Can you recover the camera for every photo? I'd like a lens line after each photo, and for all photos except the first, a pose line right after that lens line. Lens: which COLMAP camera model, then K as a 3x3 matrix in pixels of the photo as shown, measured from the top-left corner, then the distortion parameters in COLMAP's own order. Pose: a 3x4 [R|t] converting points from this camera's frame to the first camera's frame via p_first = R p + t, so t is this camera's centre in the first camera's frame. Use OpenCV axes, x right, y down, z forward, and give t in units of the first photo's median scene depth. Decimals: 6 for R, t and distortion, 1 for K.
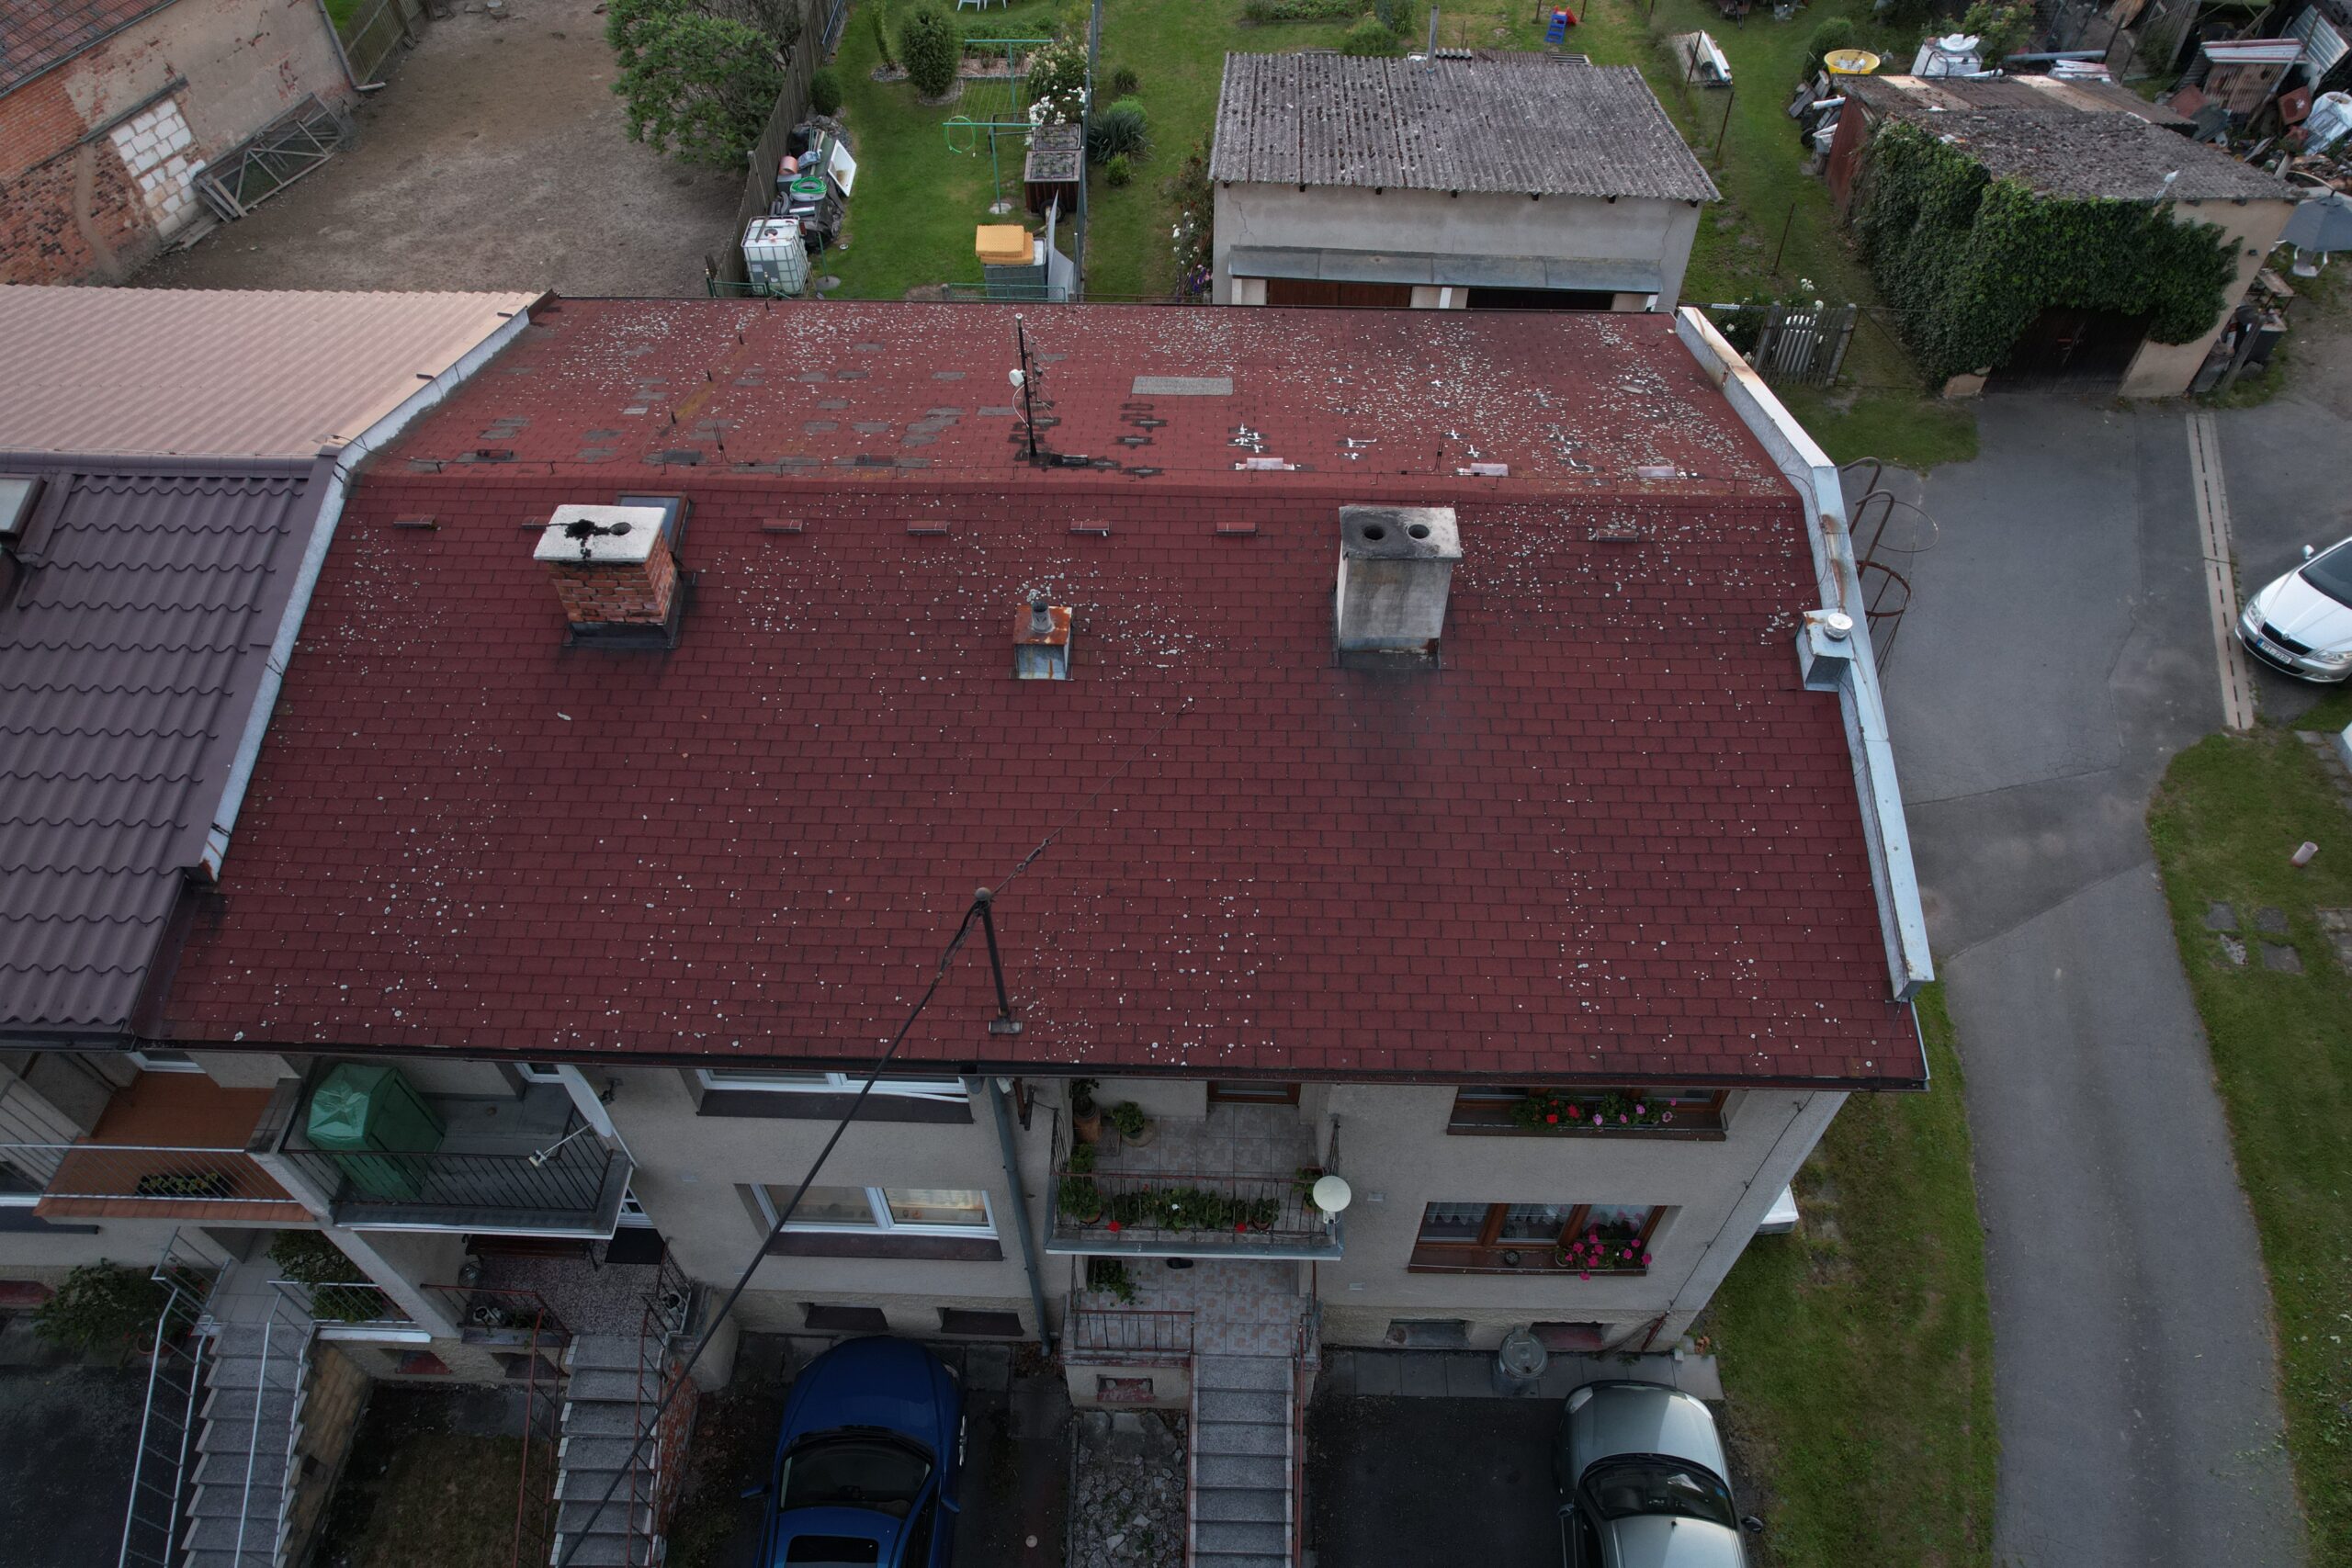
lens RADIAL K [[1508.9, 0, 1183.4], [0, 1508.9, 803.3], [0, 0, 1]] dist [-0.081854, 0.074080]
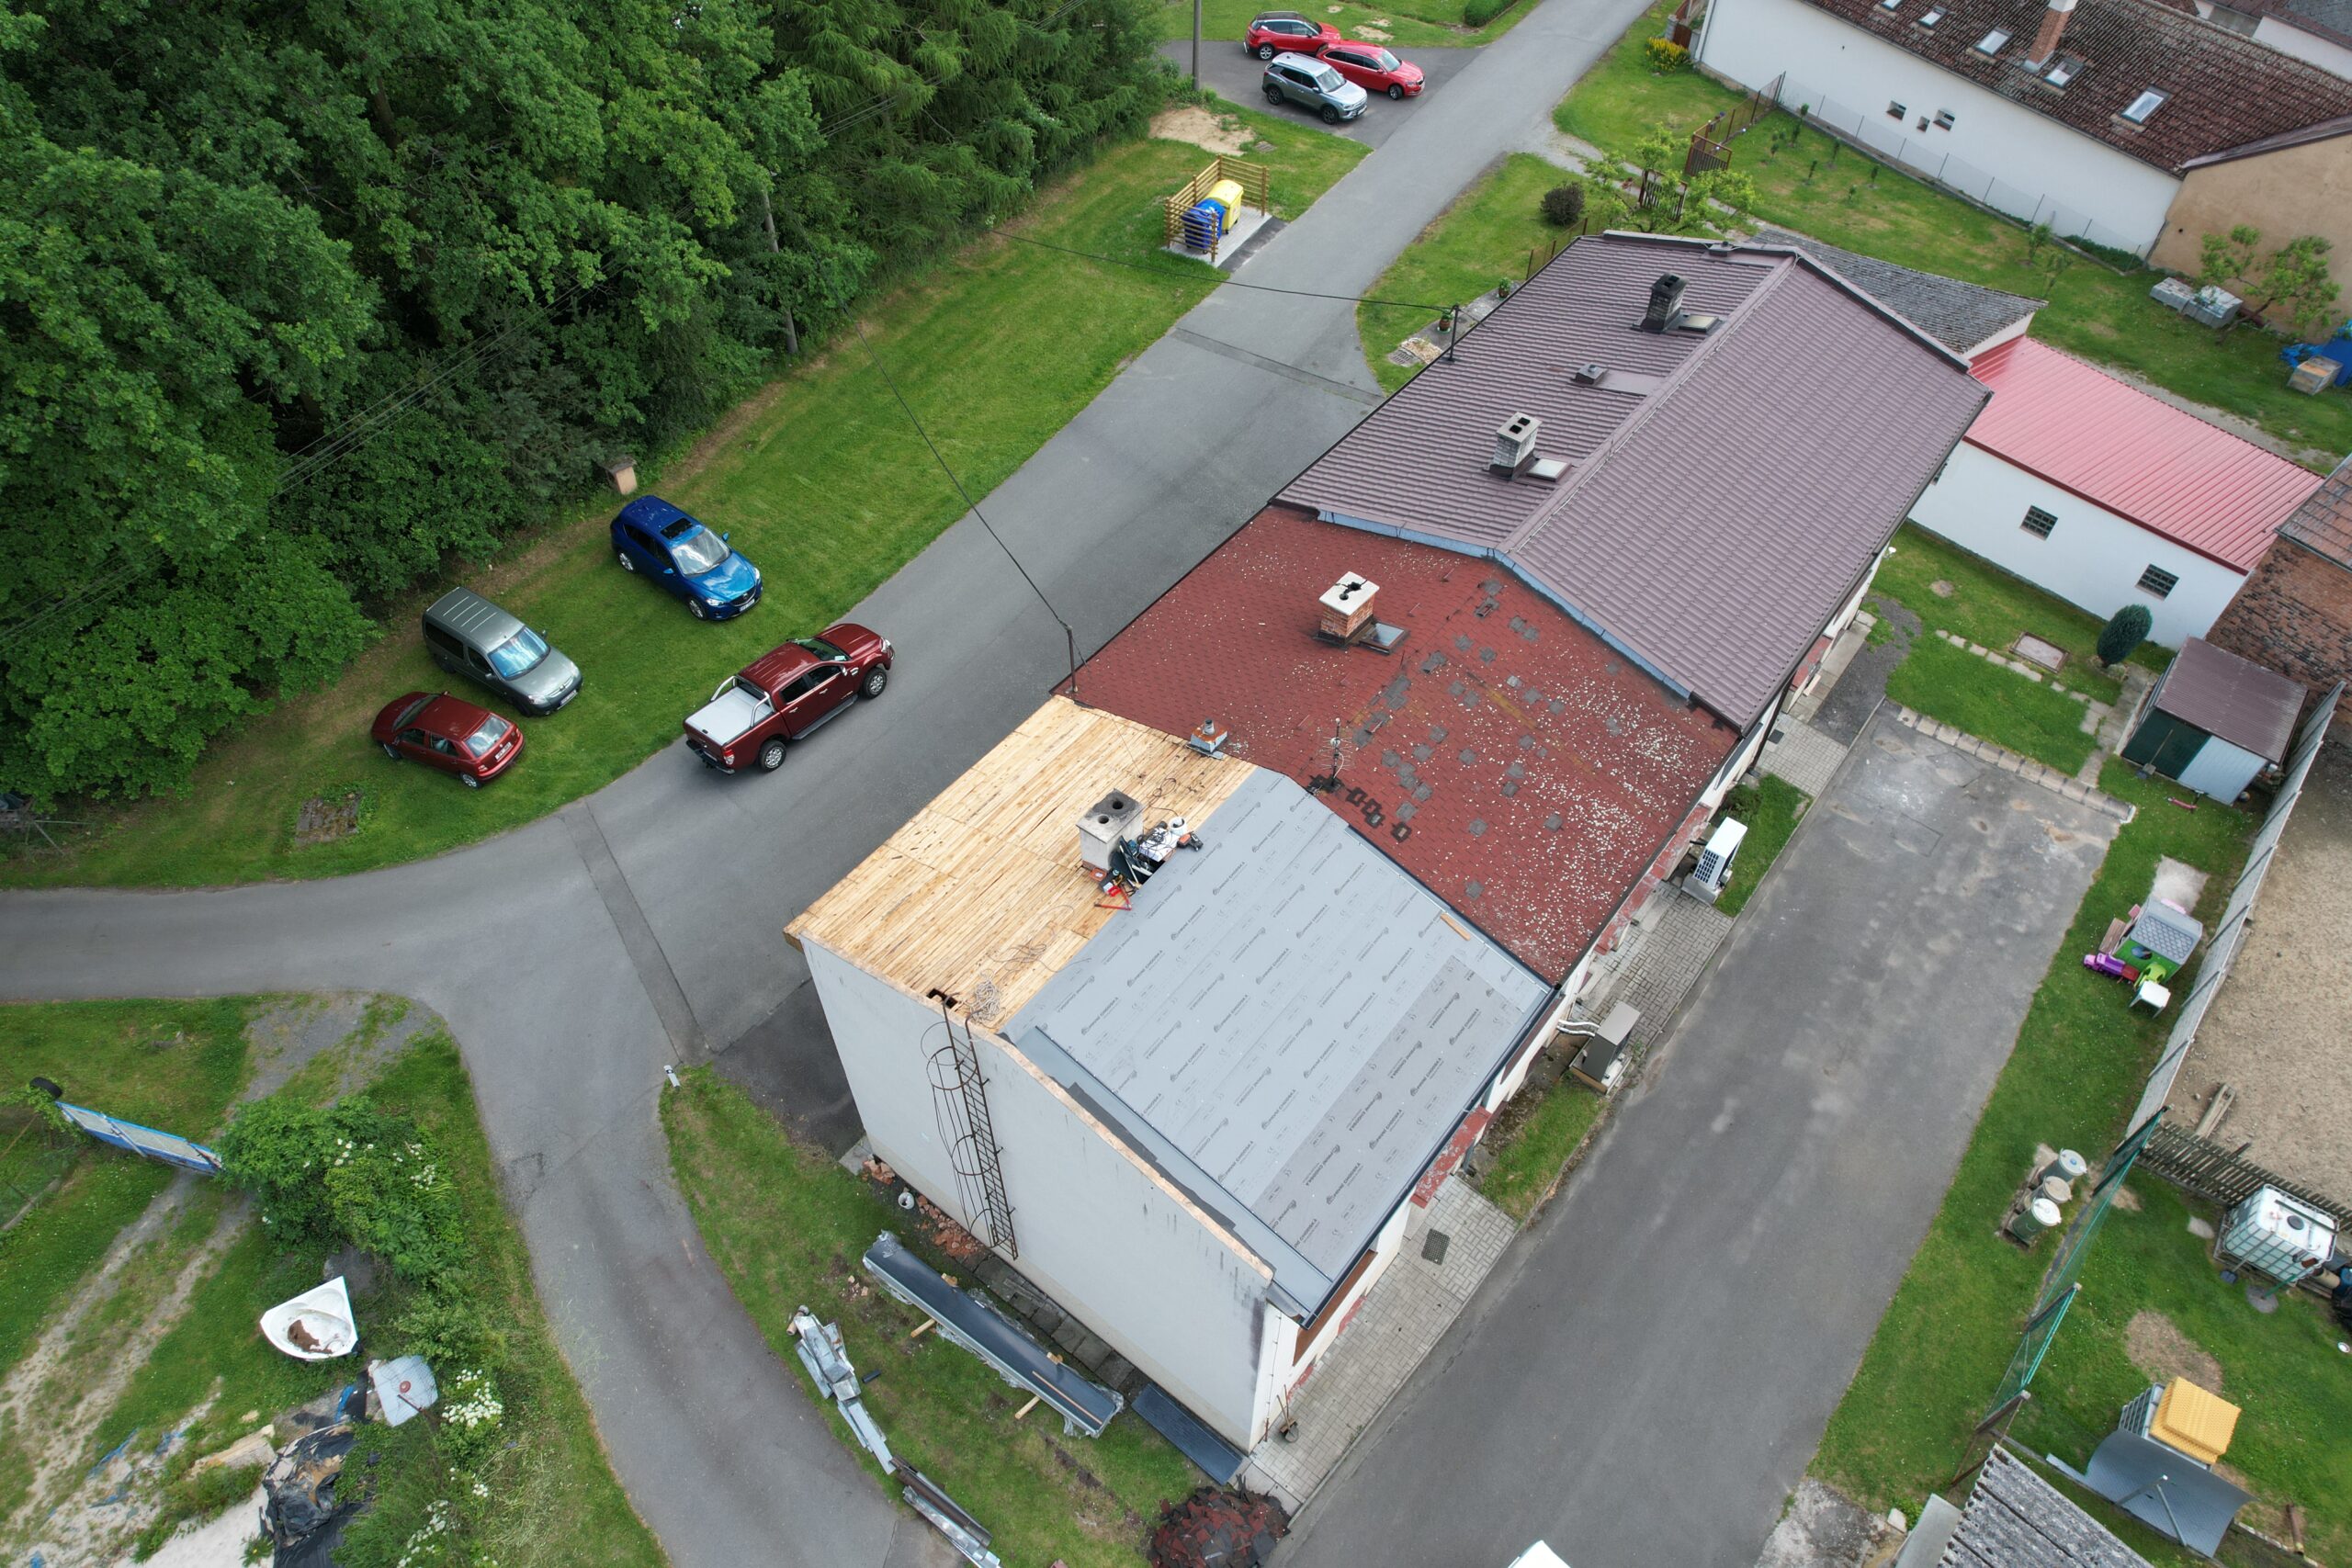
lens RADIAL K [[1508.9, 0, 1180.4], [0, 1508.9, 803.5], [0, 0, 1]] dist [-0.081854, 0.074080]
pose [[-0.597502, 0.614931, -0.514637, 0.818480], [-0.609638, 0.068551, 0.789710, -1.340787], [0.520896, 0.785596, 0.333926, 0.307791]]
